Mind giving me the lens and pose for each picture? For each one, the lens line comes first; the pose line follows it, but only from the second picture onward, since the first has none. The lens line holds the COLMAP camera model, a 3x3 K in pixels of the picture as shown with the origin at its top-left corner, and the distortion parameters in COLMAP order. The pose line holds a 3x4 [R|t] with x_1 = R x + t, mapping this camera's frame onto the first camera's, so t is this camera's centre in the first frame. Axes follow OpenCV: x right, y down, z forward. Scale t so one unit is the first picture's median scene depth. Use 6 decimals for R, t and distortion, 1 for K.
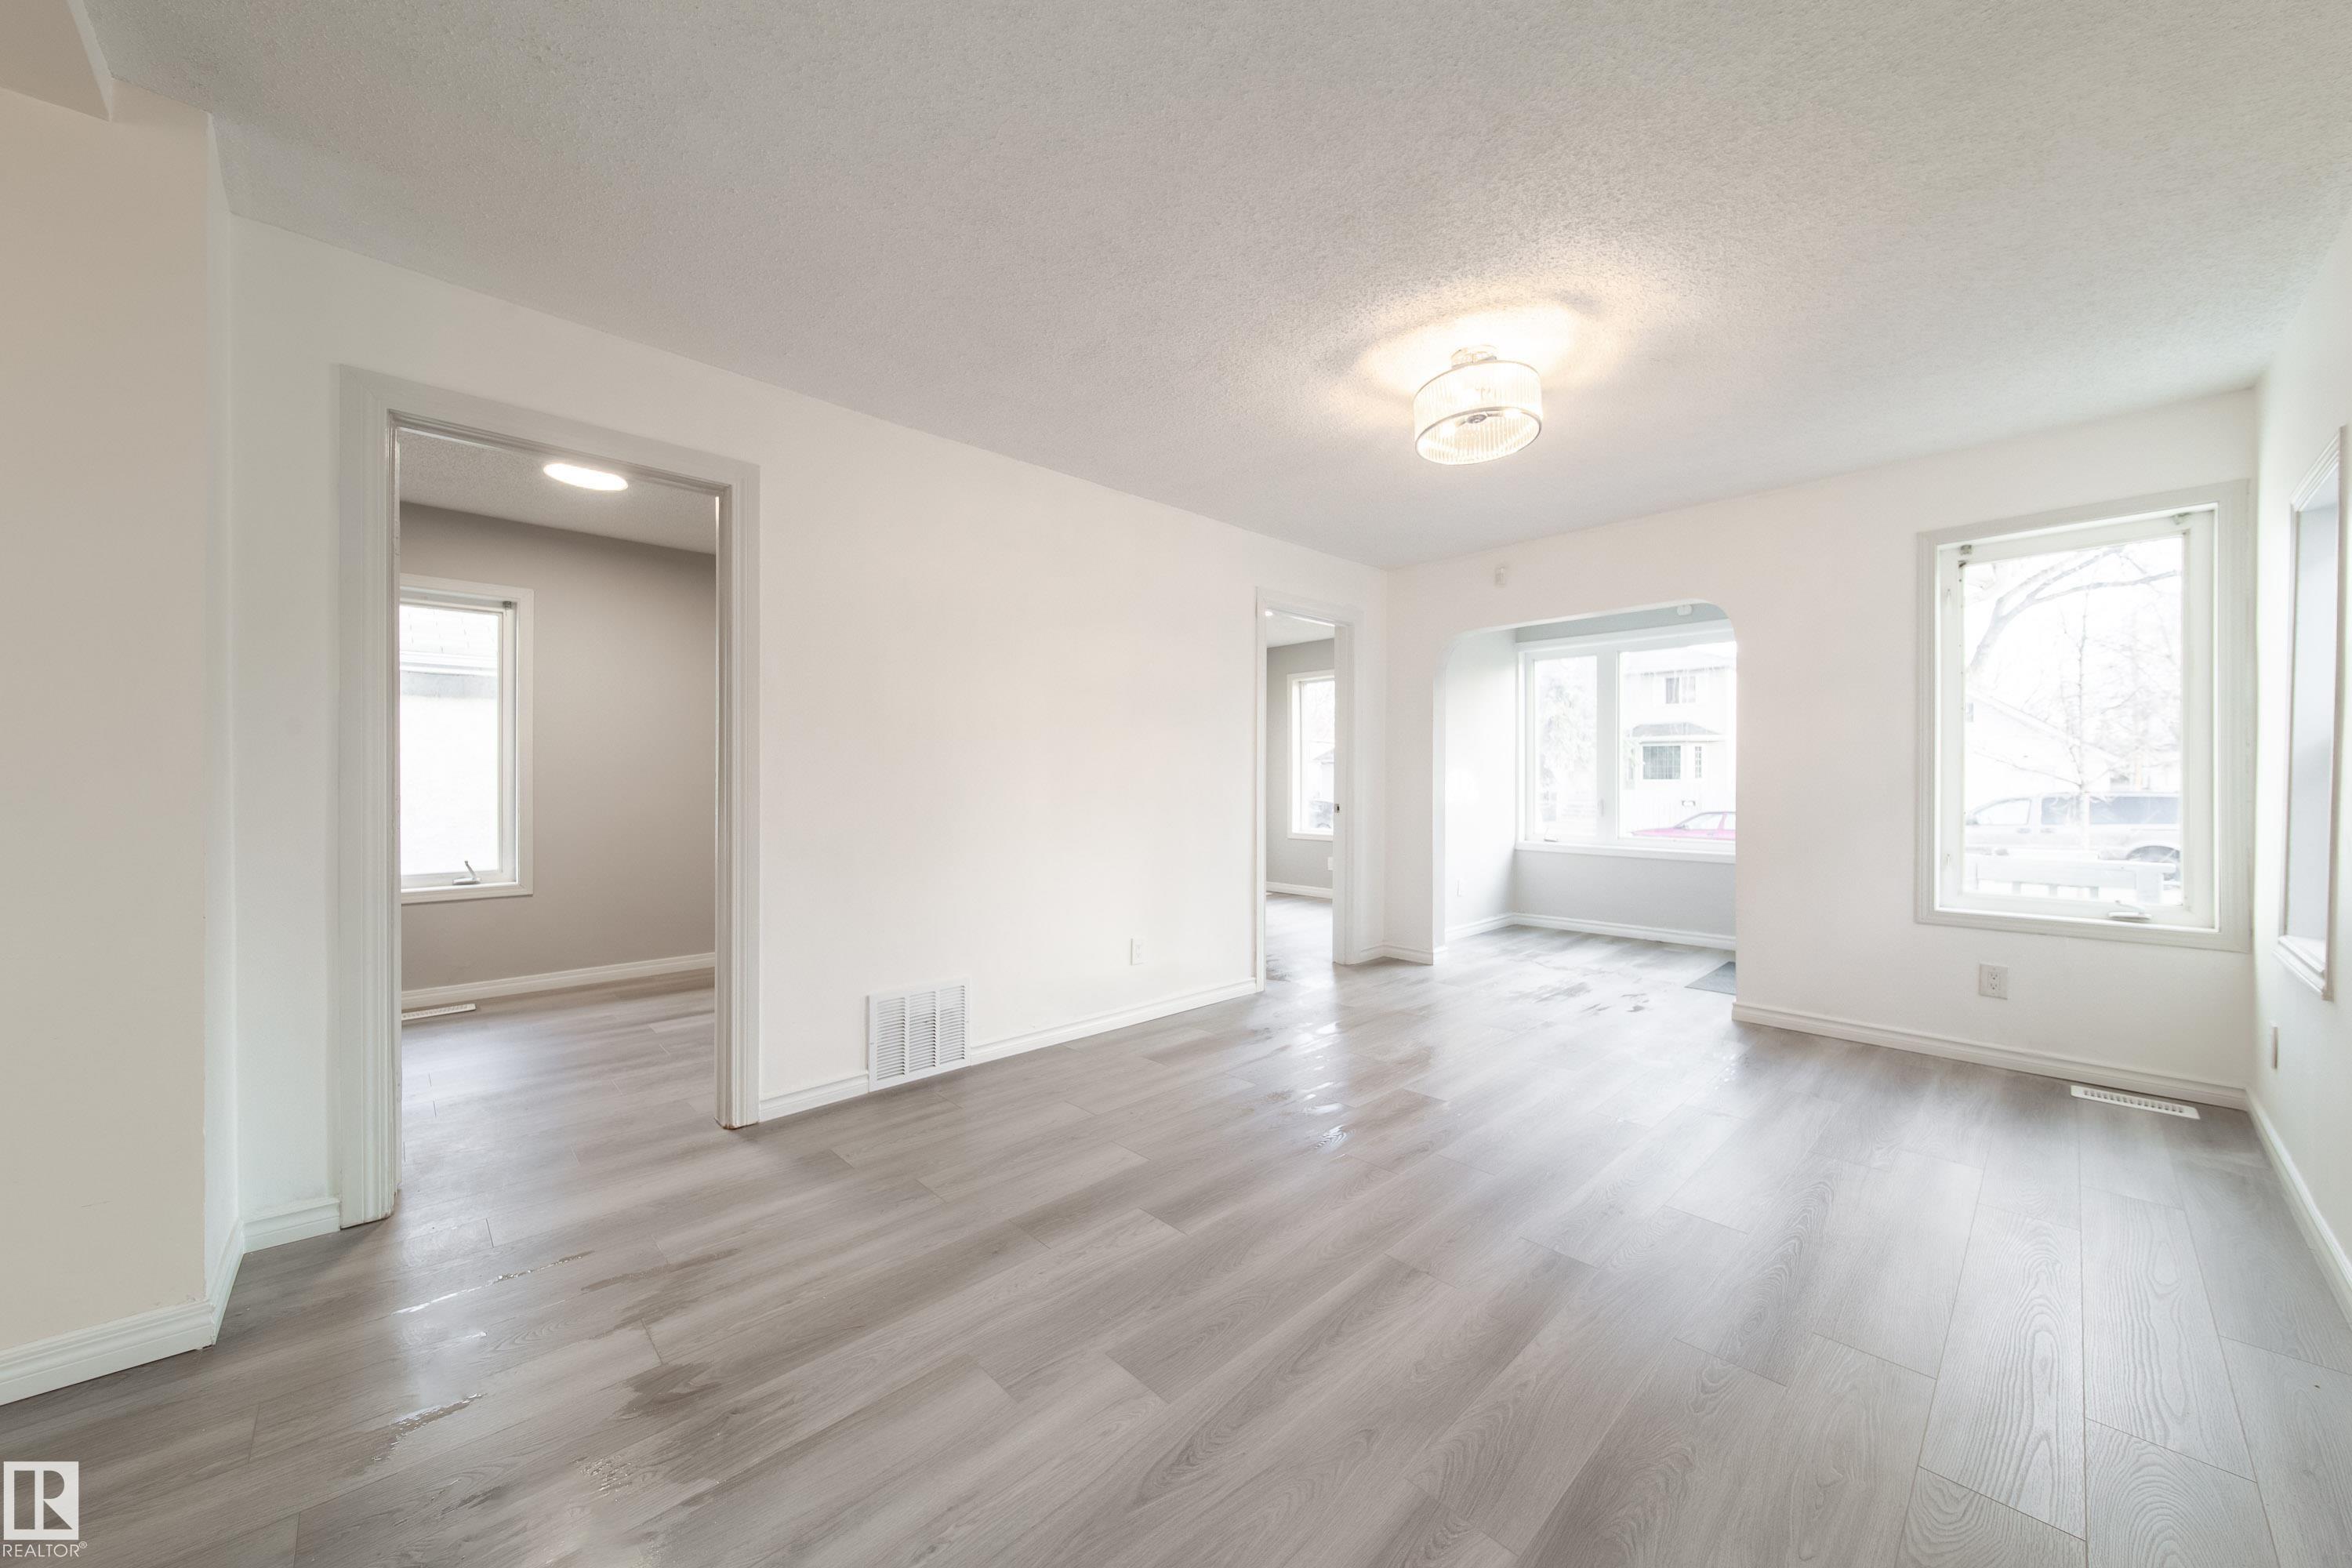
lens RADIAL K [[839.9, 0, 1179.9], [0, 839.9, 779.5], [0, 0, 1]] dist [0.000663, -0.000383]
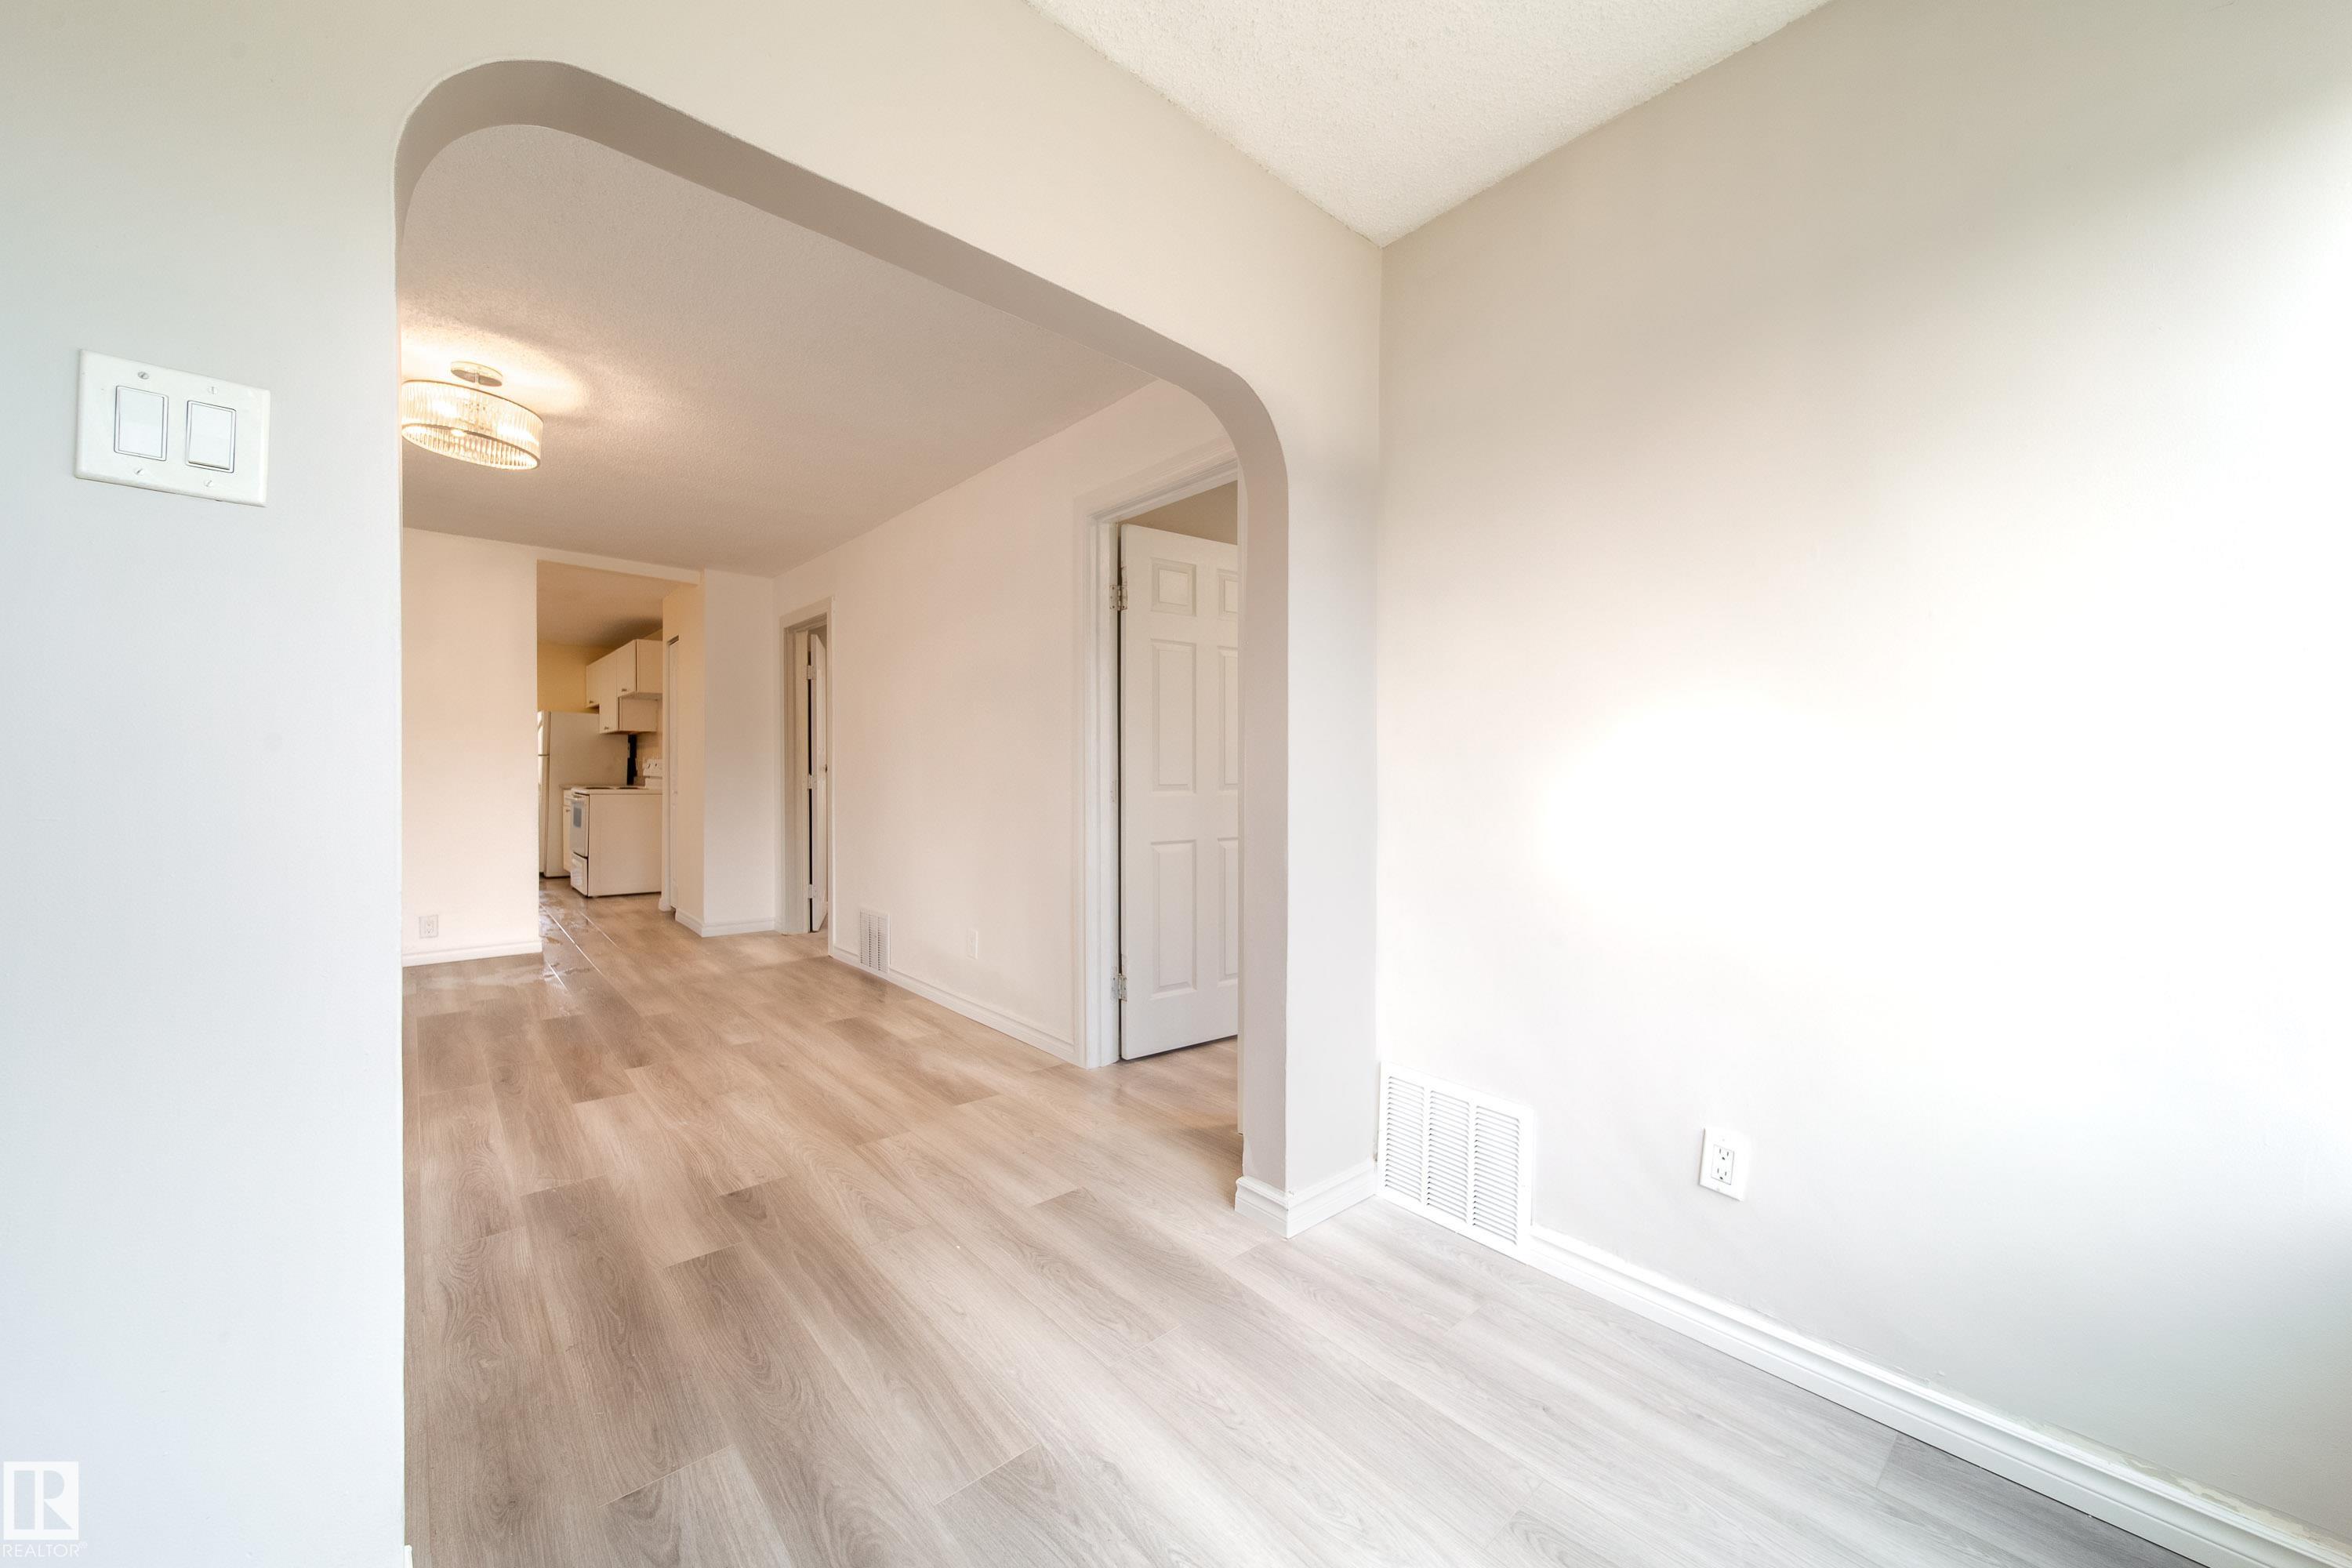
lens RADIAL K [[855.0, 0, 1182.2], [0, 855.0, 778.5], [0, 0, 1]] dist [0.000668, -0.000204]
pose [[-0.021521, 0.003505, -0.999762, 1.466718], [-0.007267, 0.999967, 0.003662, 0.010397], [0.999742, 0.007345, -0.021495, 1.976871]]
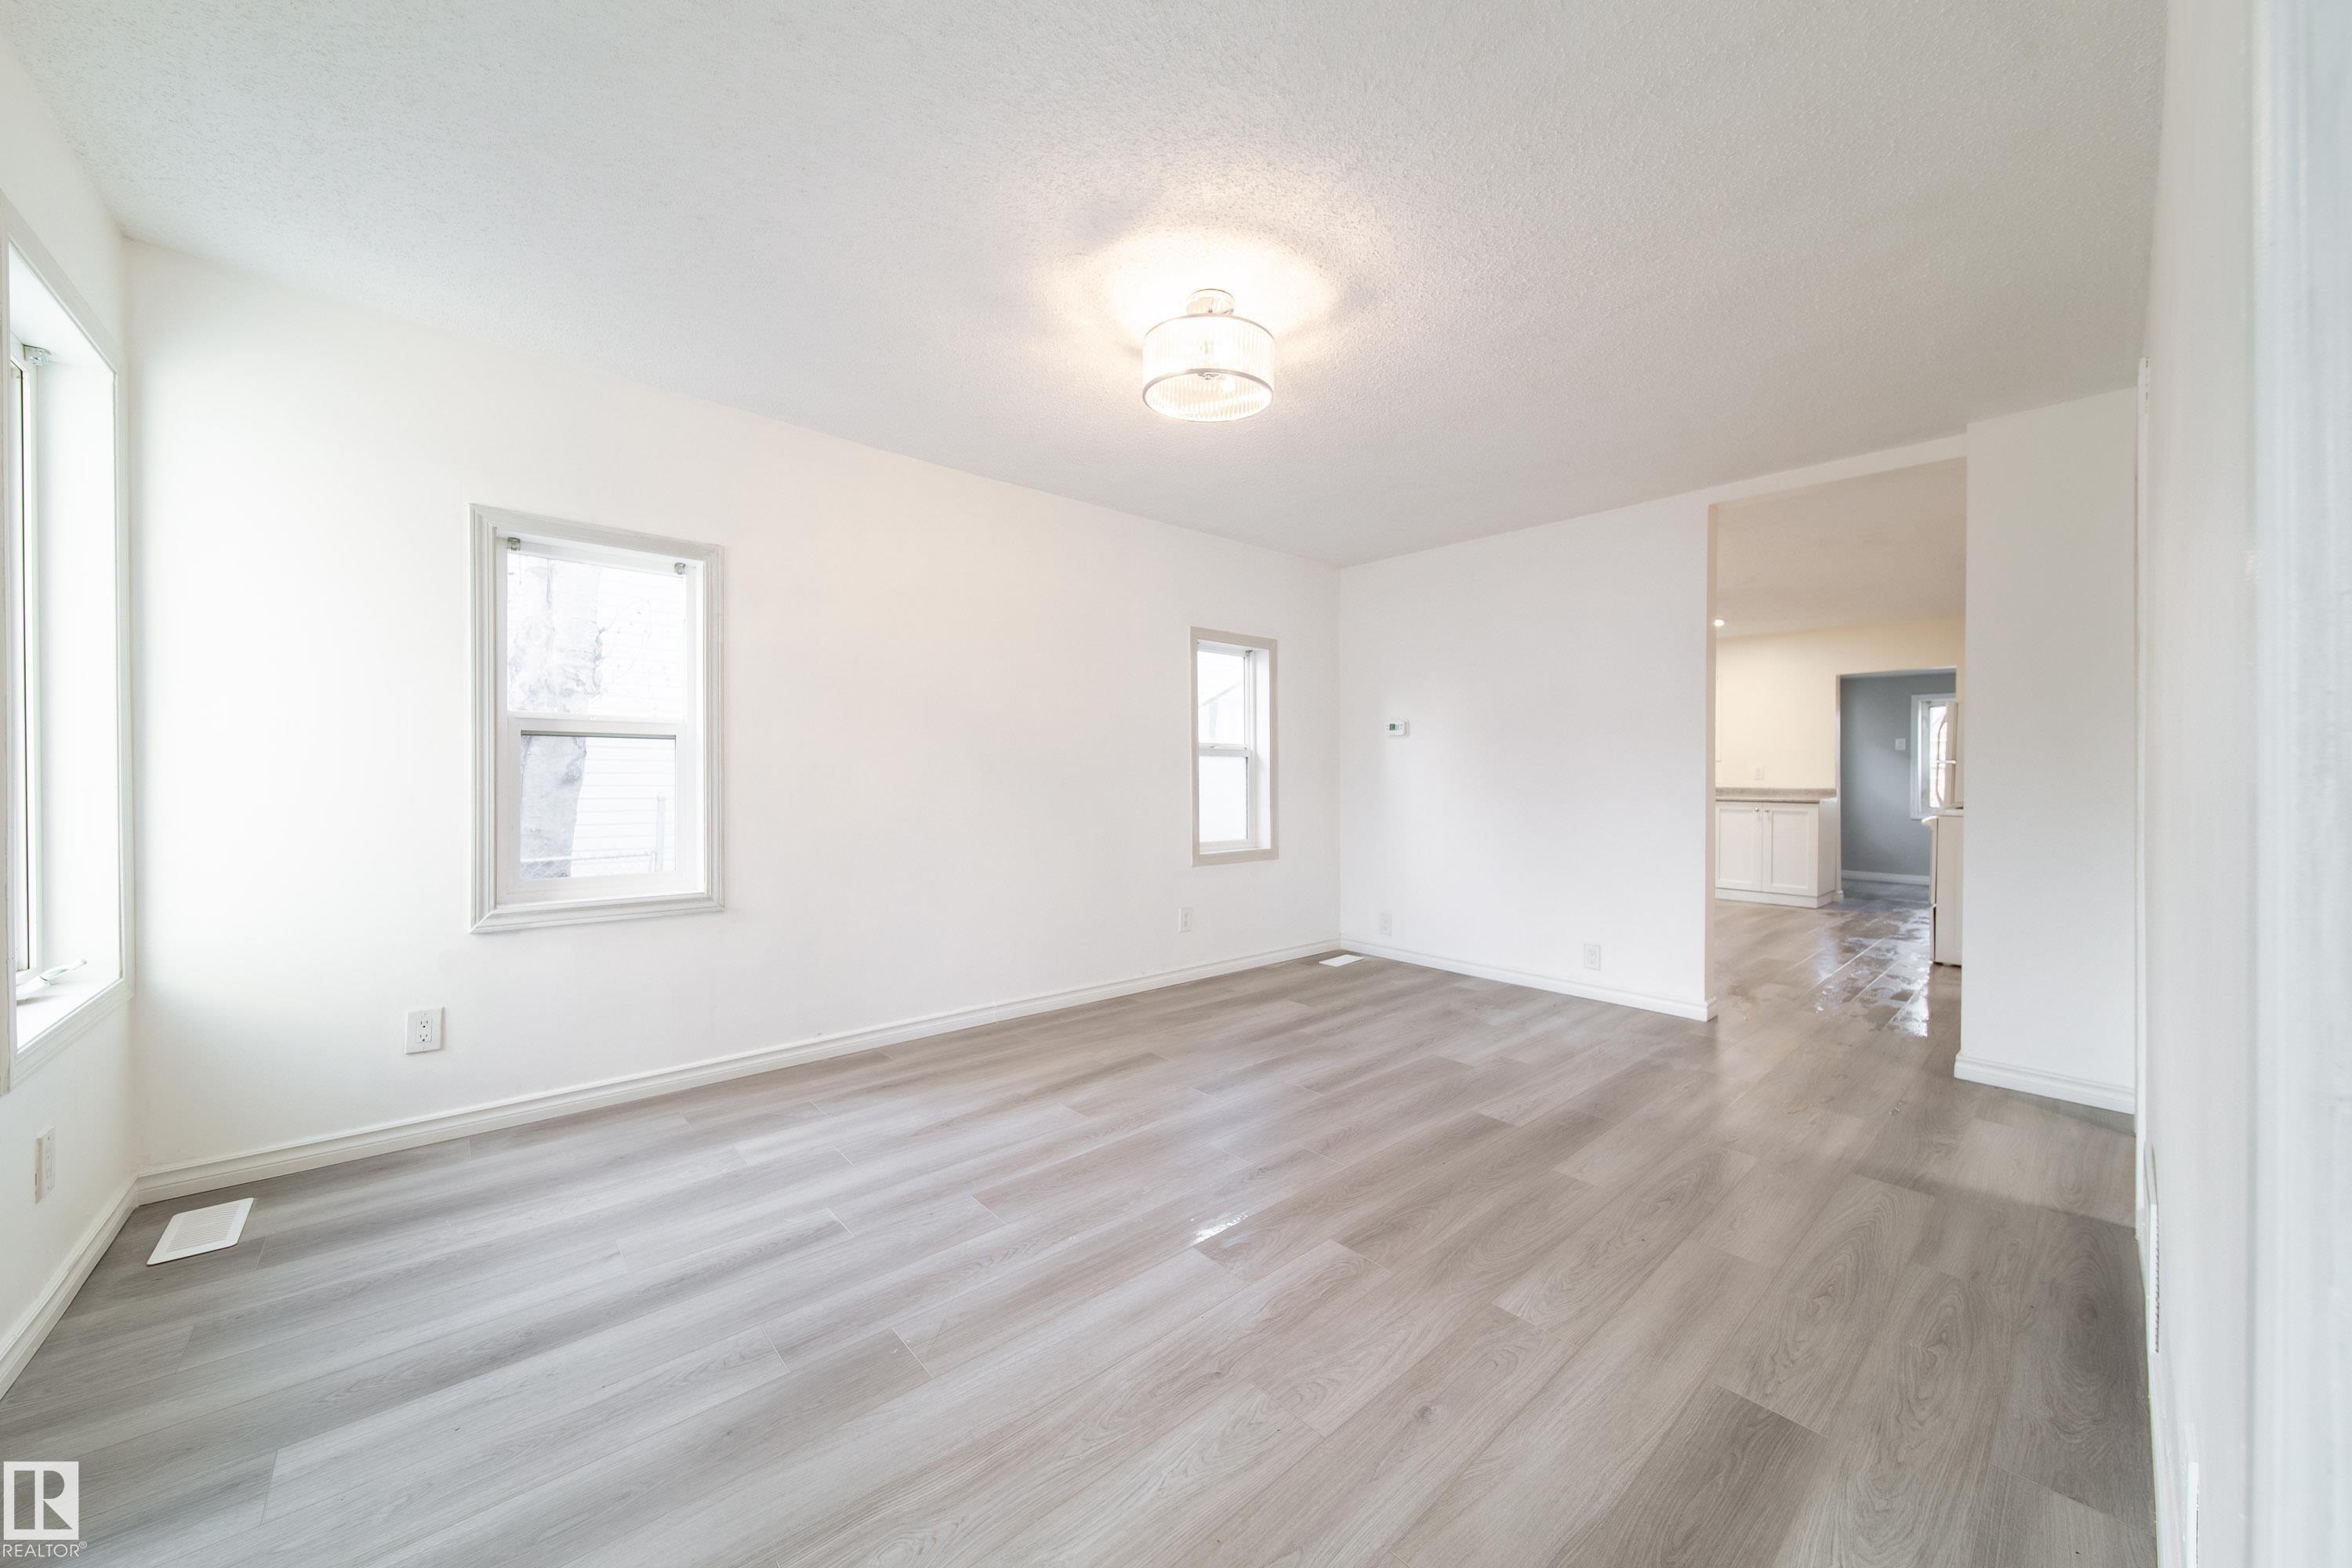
lens RADIAL K [[839.9, 0, 1179.9], [0, 839.9, 779.5], [0, 0, 1]] dist [0.000663, -0.000383]
pose [[-0.999671, -0.007285, 0.024576, 0.364895], [-0.007097, 0.999945, 0.007727, 0.000076], [-0.024630, 0.007550, -0.999668, 1.945832]]
